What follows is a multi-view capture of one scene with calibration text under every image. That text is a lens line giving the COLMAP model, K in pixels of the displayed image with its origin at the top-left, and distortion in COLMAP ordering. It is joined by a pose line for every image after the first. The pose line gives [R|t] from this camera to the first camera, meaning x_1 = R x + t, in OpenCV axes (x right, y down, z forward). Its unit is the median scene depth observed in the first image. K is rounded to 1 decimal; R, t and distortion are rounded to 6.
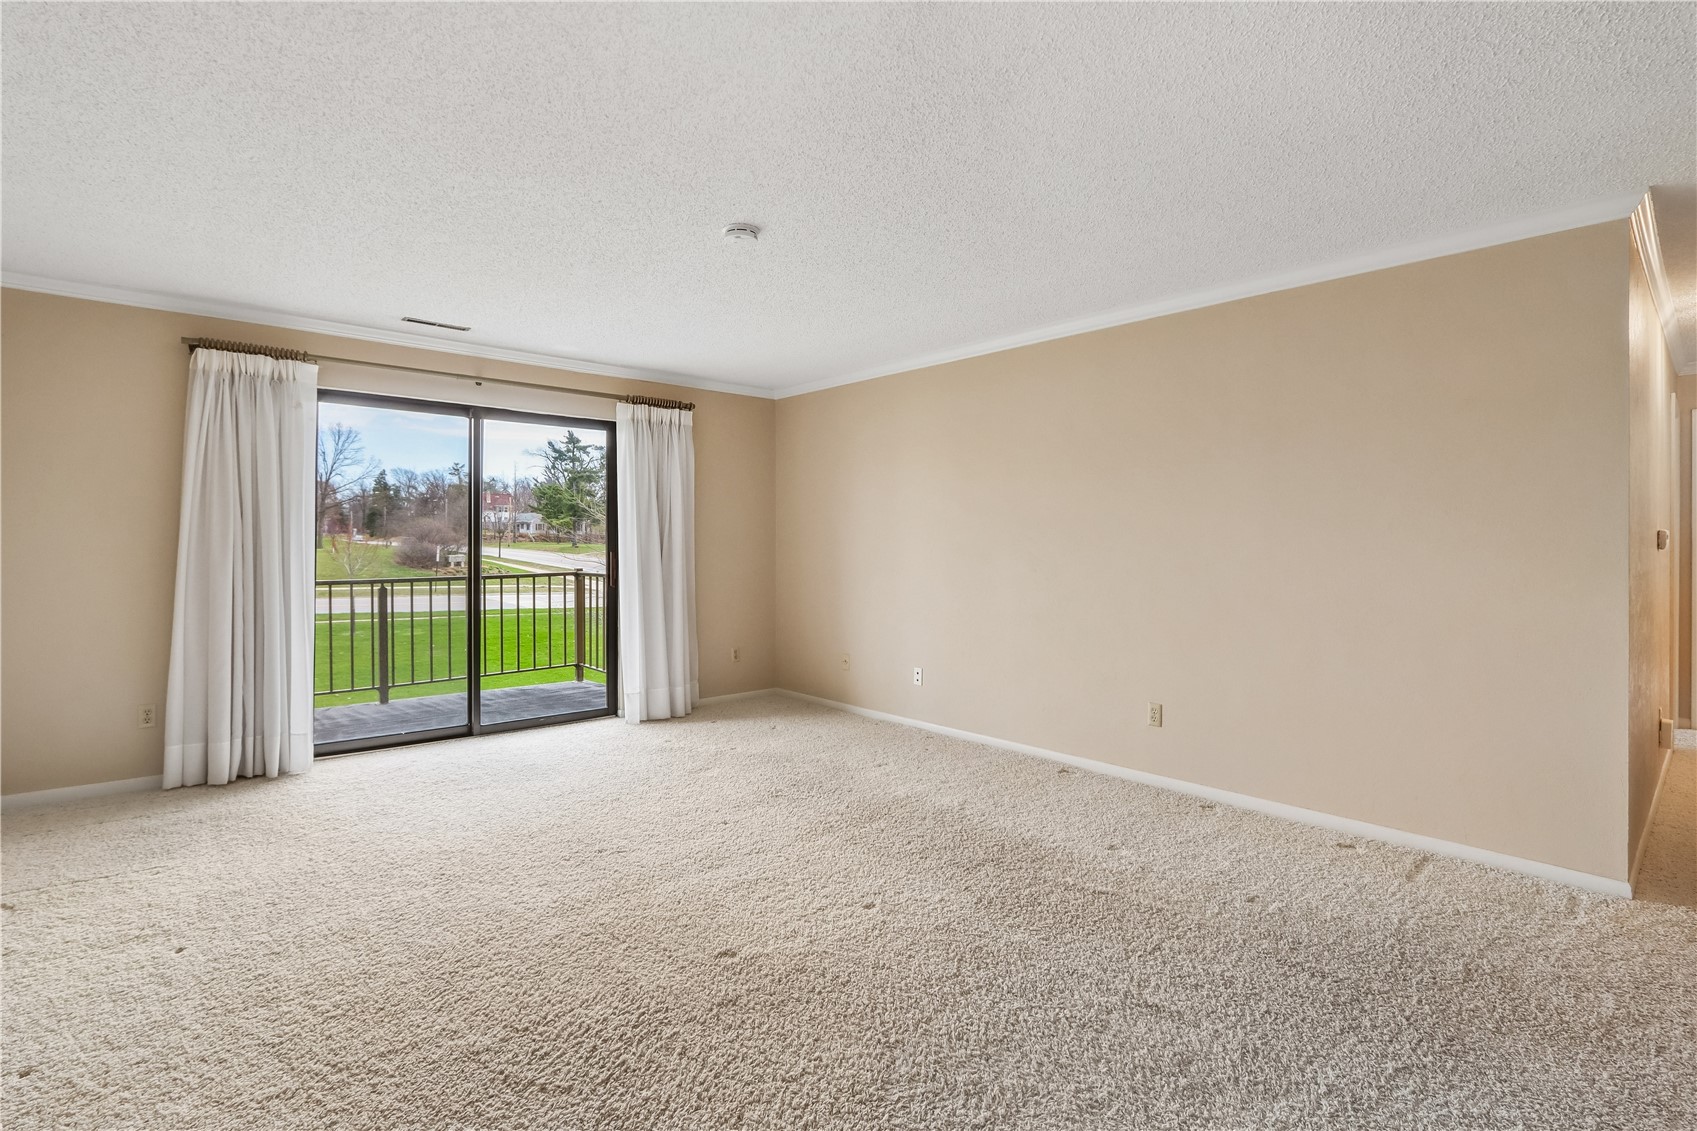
lens RADIAL K [[795.6, 0, 842.4], [0, 795.6, 547.6], [0, 0, 1]] dist [-0.009359, 0.001893]
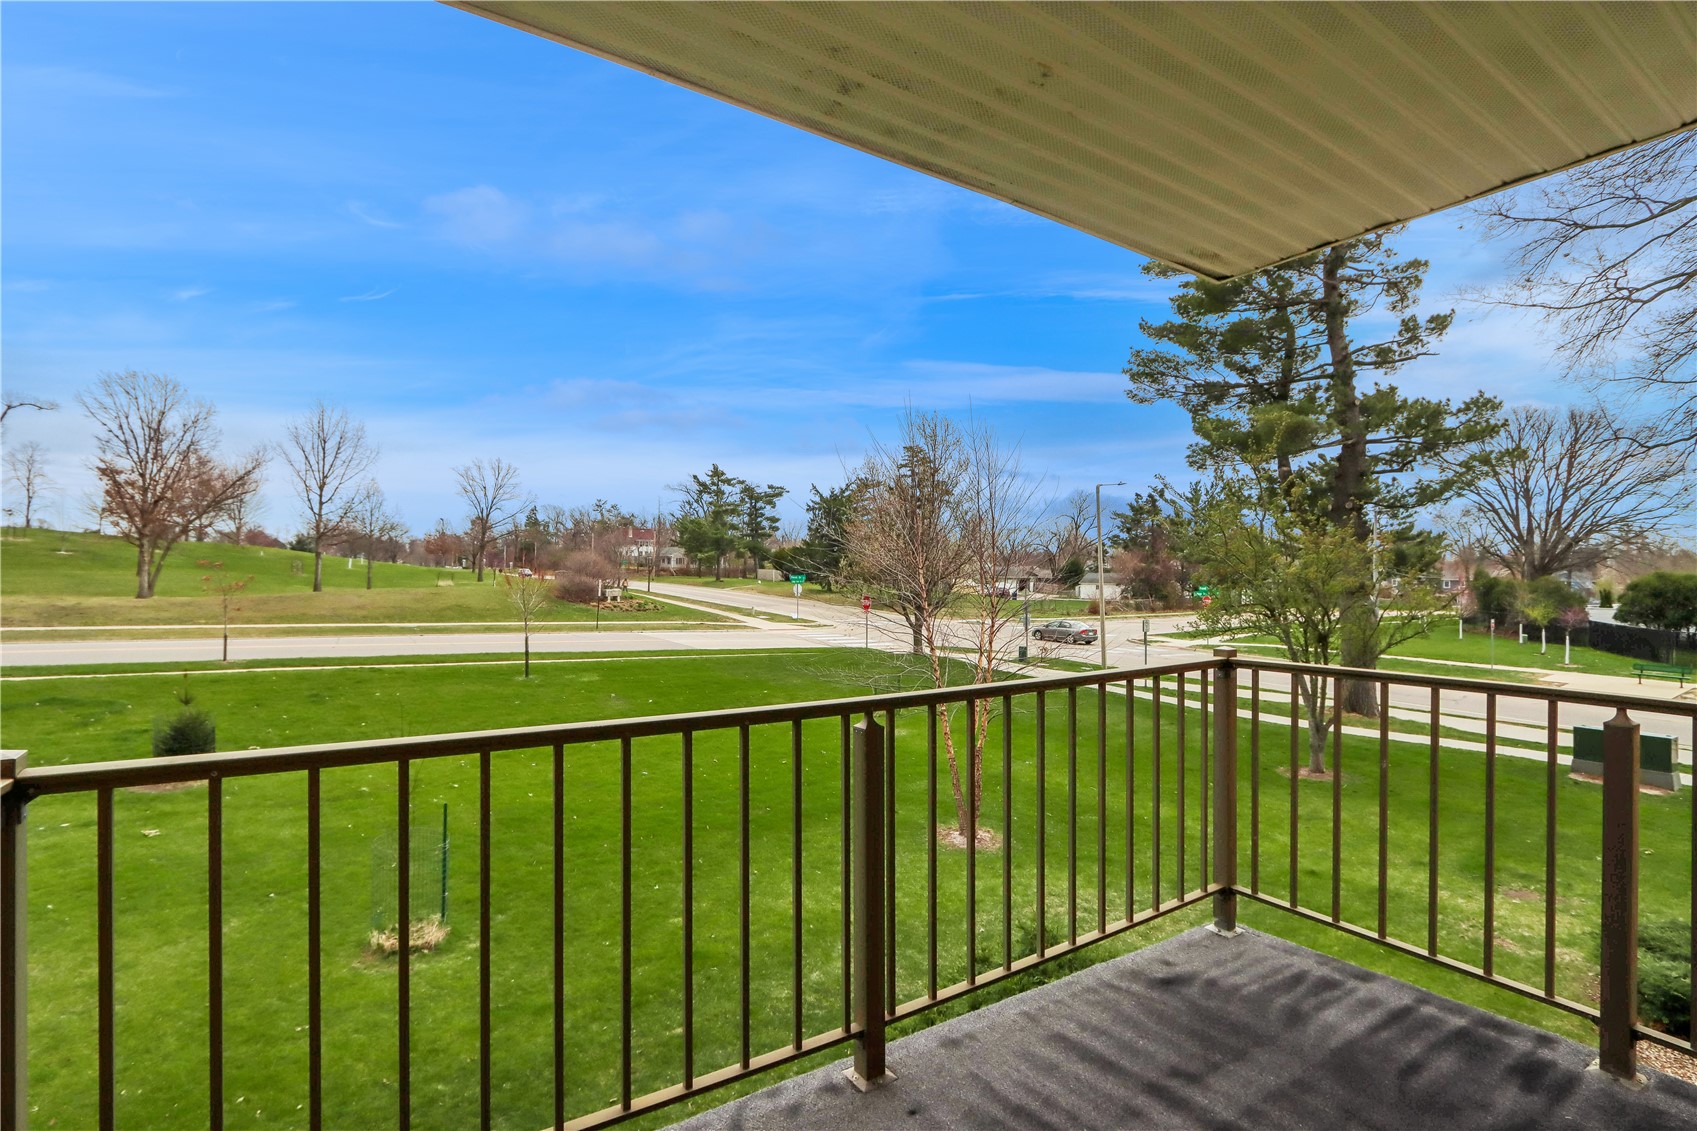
lens RADIAL K [[795.6, 0, 841.5], [0, 795.6, 573.3], [0, 0, 1]] dist [-0.009359, 0.001893]
pose [[0.988665, 0.000228, -0.150140, -0.601461], [-0.001742, 0.999949, -0.009957, -0.010699], [0.150130, 0.010106, 0.988615, 0.741816]]
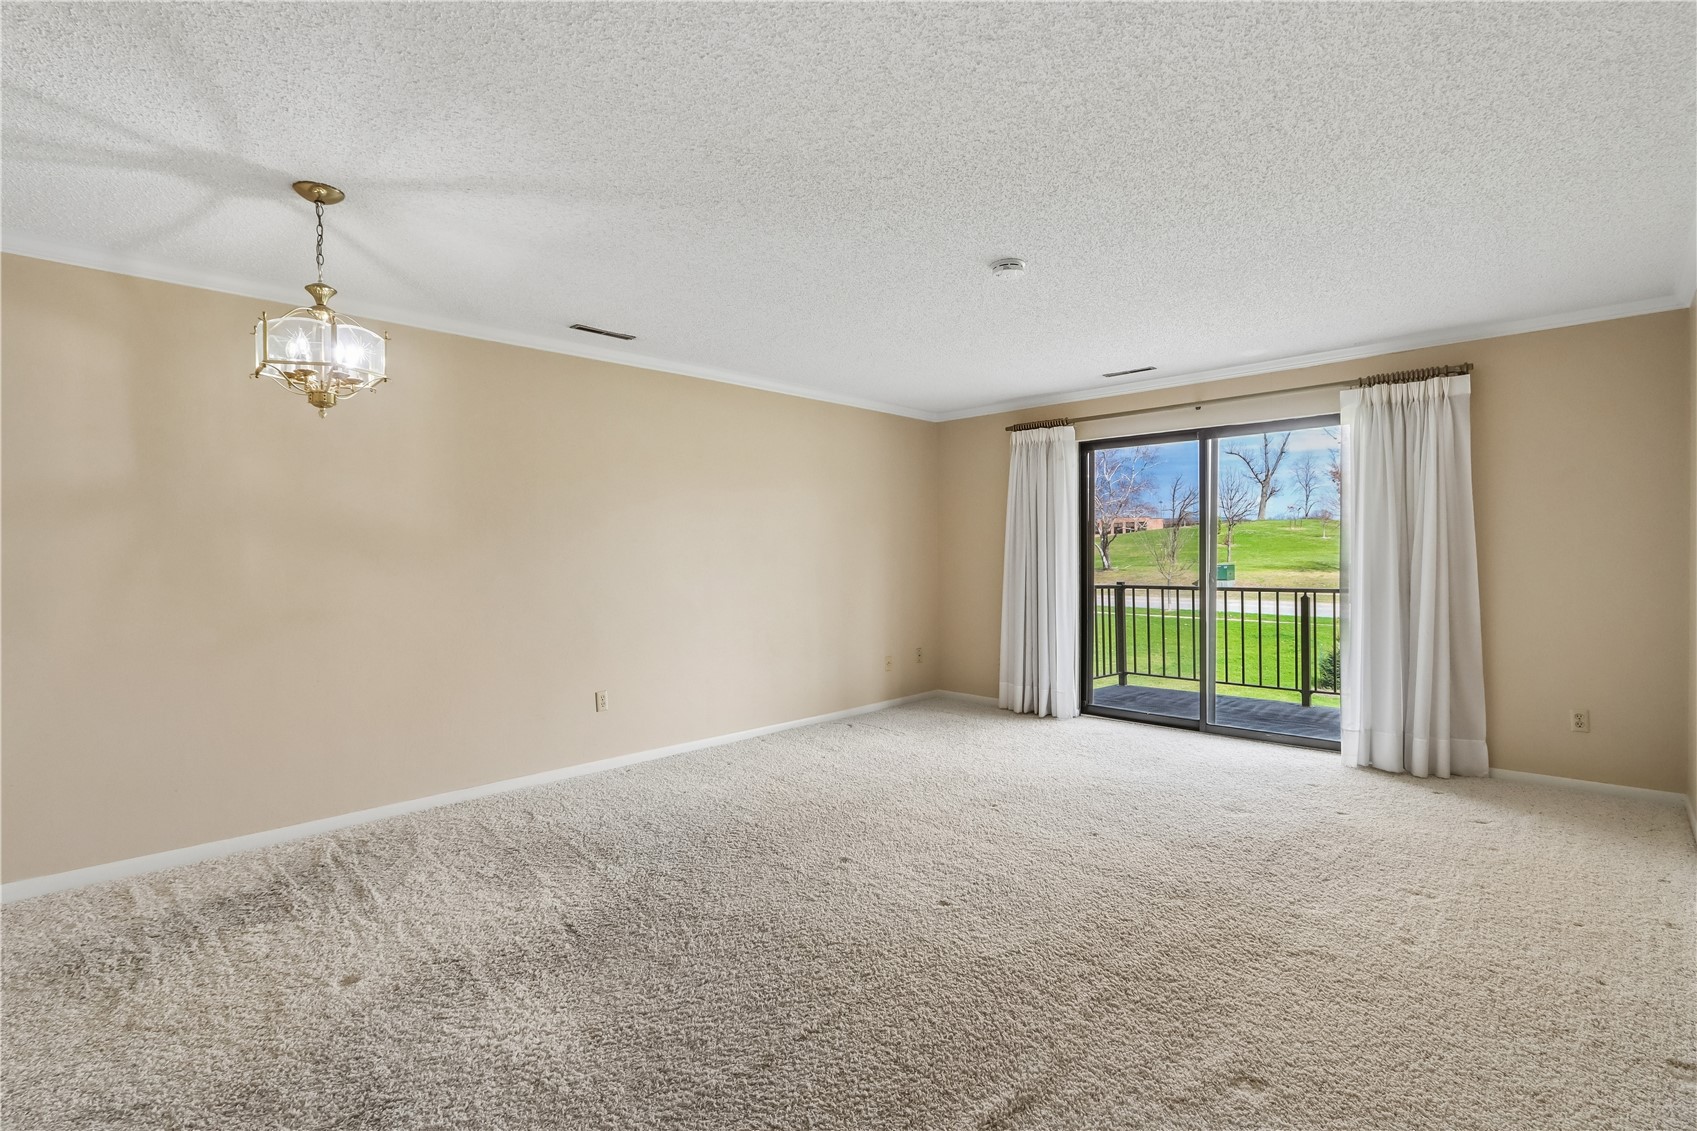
lens RADIAL K [[795.6, 0, 852.3], [0, 795.6, 558.0], [0, 0, 1]] dist [-0.009359, 0.001893]
pose [[0.084666, 0.001028, -0.996409, 0.465412], [0.002157, 0.999997, 0.001215, -0.002238], [0.996407, -0.002252, 0.084664, 0.346088]]
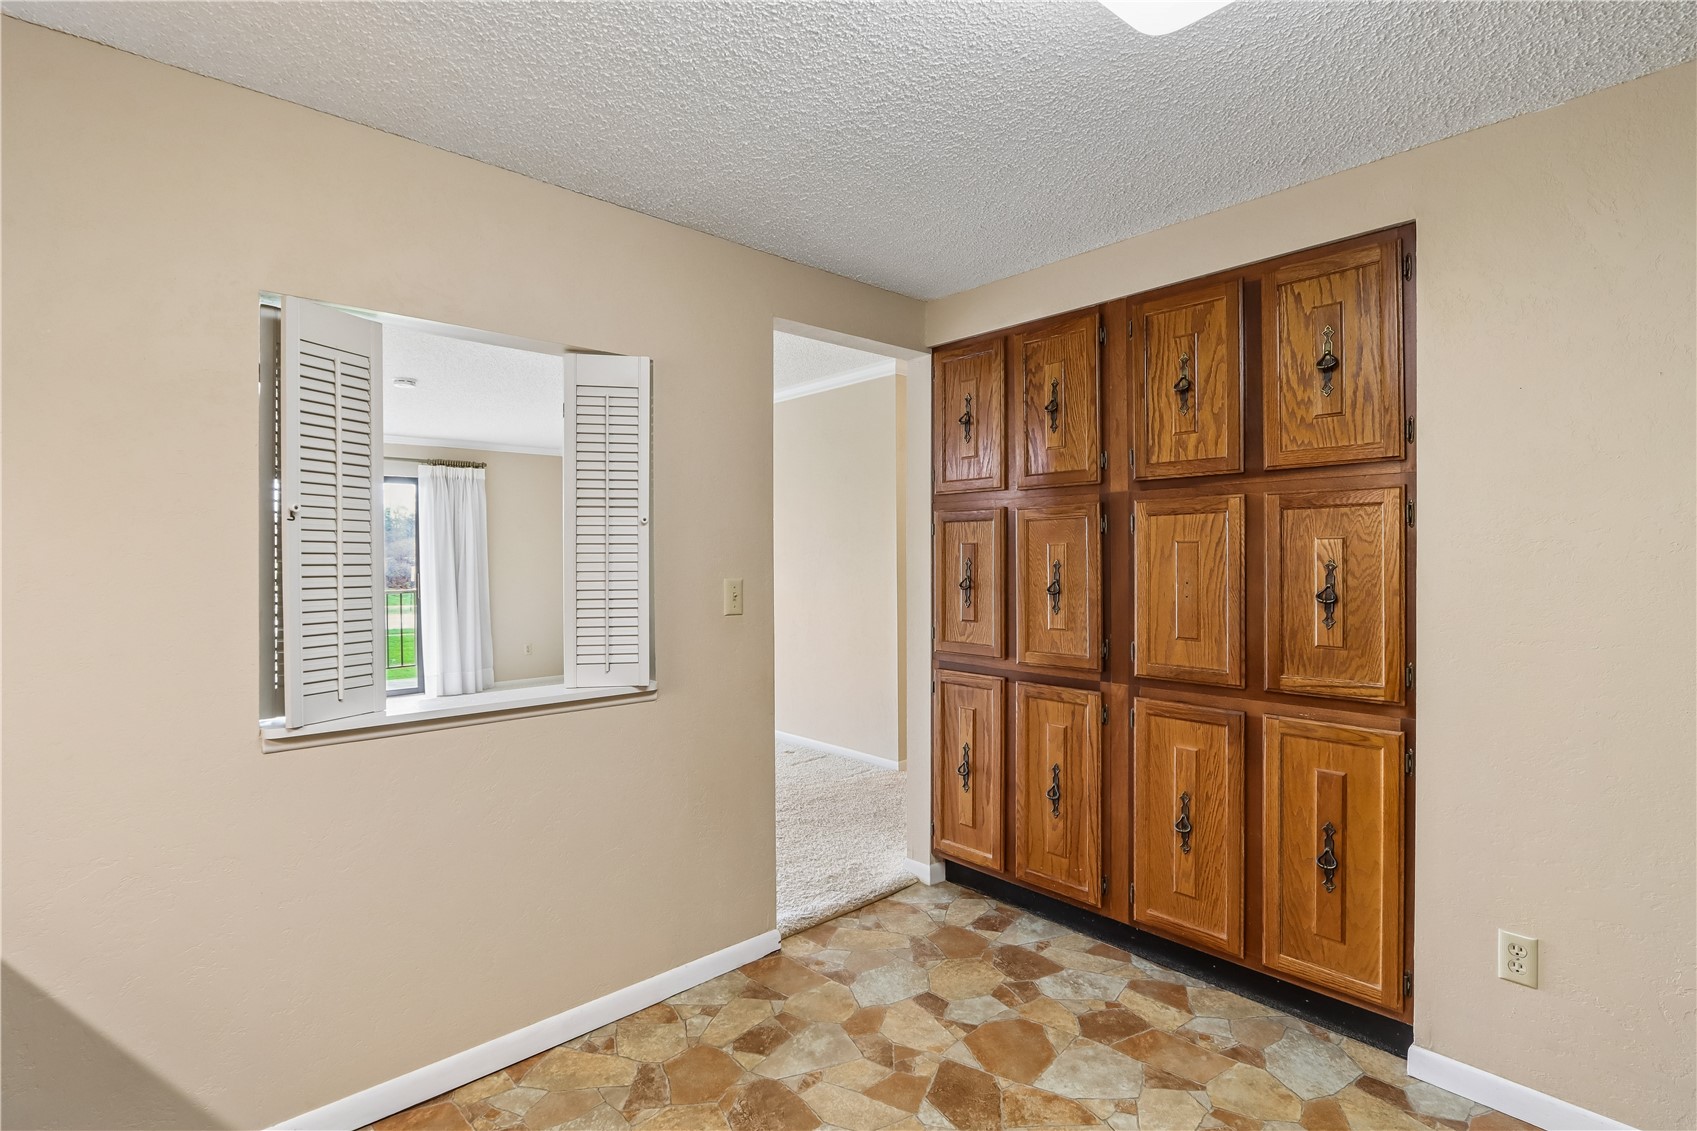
lens RADIAL K [[795.6, 0, 848.5], [0, 795.6, 559.2], [0, 0, 1]] dist [-0.009359, 0.001893]
pose [[0.999894, -0.009047, 0.011403, 0.386751], [0.009128, 0.999933, -0.007079, -0.002793], [-0.011338, 0.007183, 0.999910, -0.329515]]
